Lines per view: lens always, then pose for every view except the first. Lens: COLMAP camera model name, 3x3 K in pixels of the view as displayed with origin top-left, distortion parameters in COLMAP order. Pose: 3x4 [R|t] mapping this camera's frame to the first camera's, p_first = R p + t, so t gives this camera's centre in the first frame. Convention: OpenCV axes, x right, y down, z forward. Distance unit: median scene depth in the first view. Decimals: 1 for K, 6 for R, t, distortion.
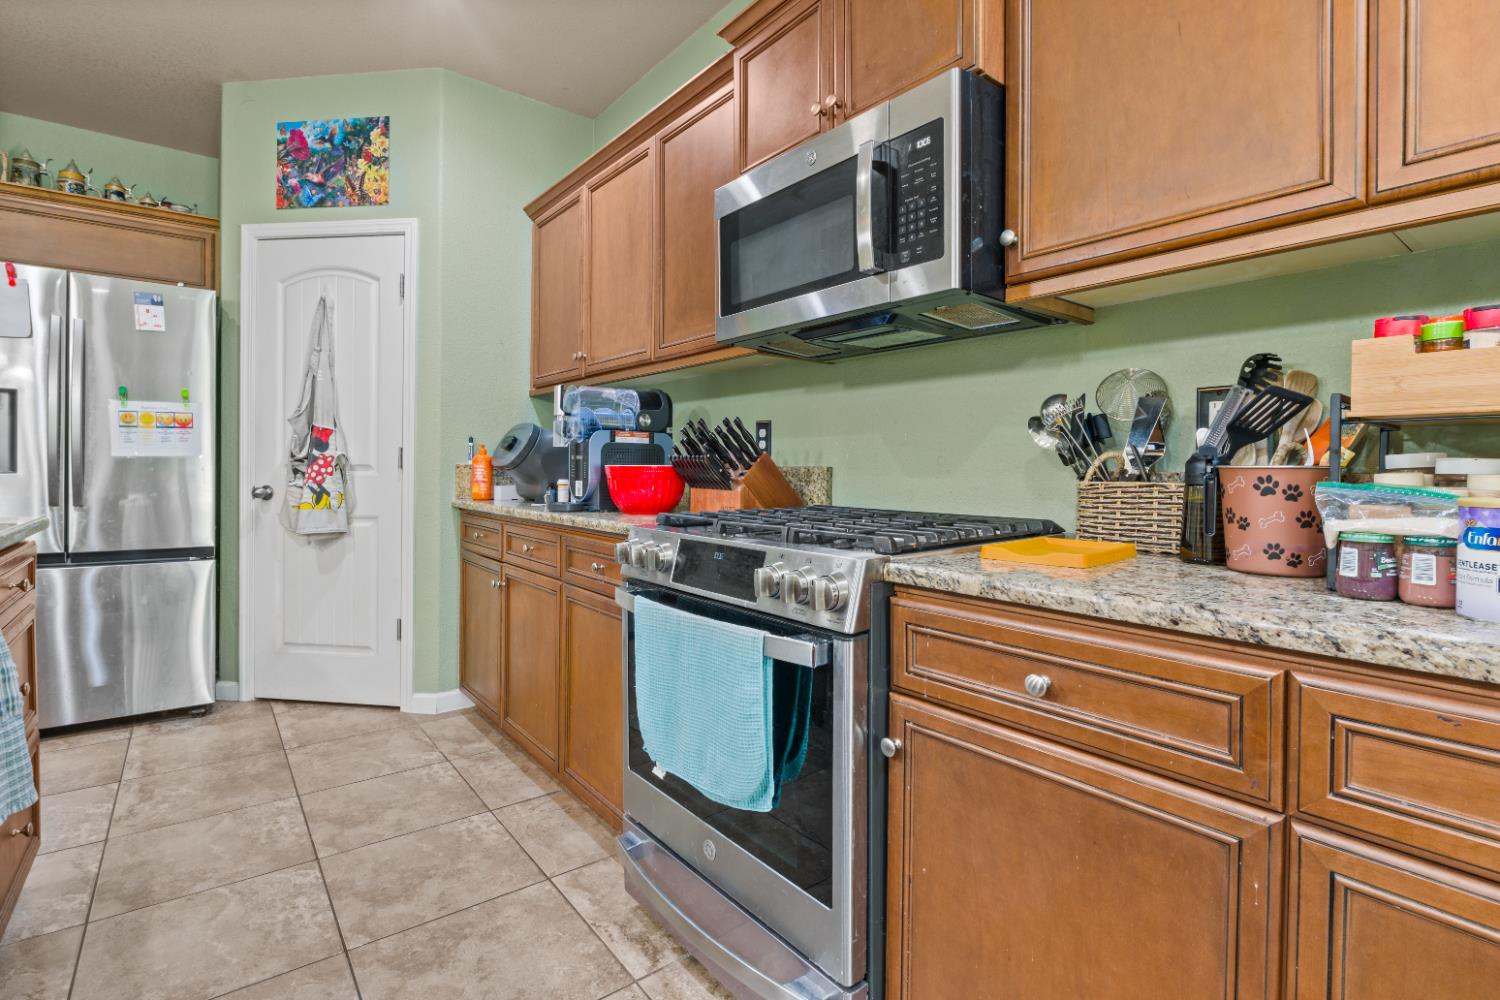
lens RADIAL K [[701.3, 0, 753.0], [0, 701.3, 468.7], [0, 0, 1]] dist [-0.002631, 0.000053]
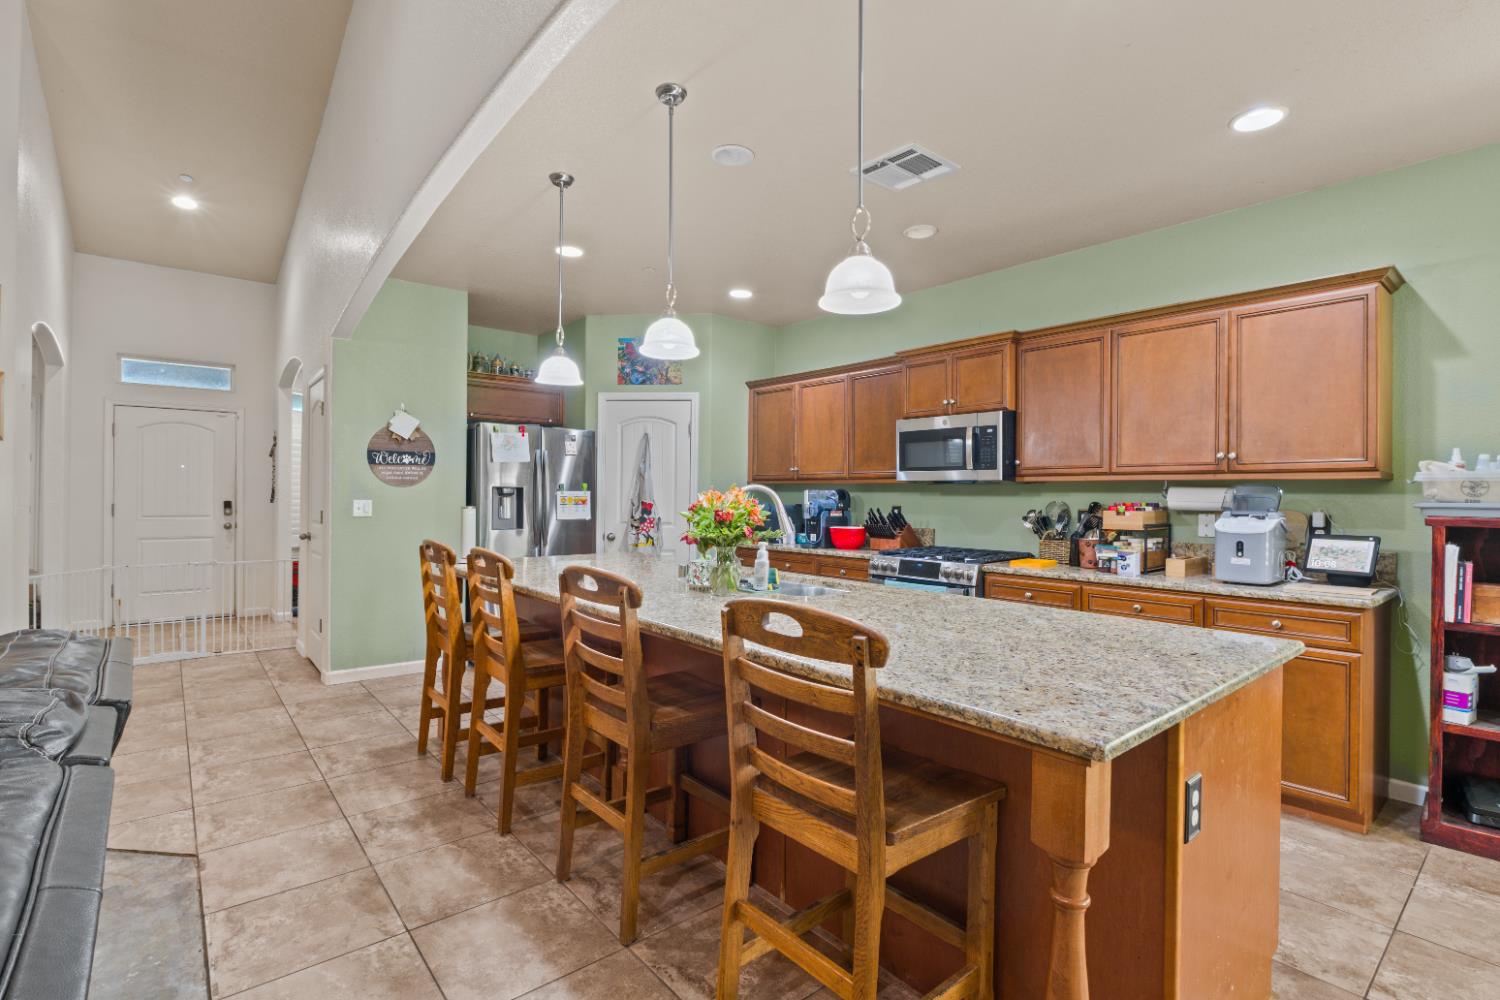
lens RADIAL K [[701.3, 0, 748.1], [0, 701.3, 496.5], [0, 0, 1]] dist [-0.002631, 0.000053]
pose [[0.999480, 0.000360, 0.032245, -0.880517], [-0.000459, 0.999995, 0.003056, -0.176768], [-0.032243, -0.003069, 0.999475, -1.961442]]
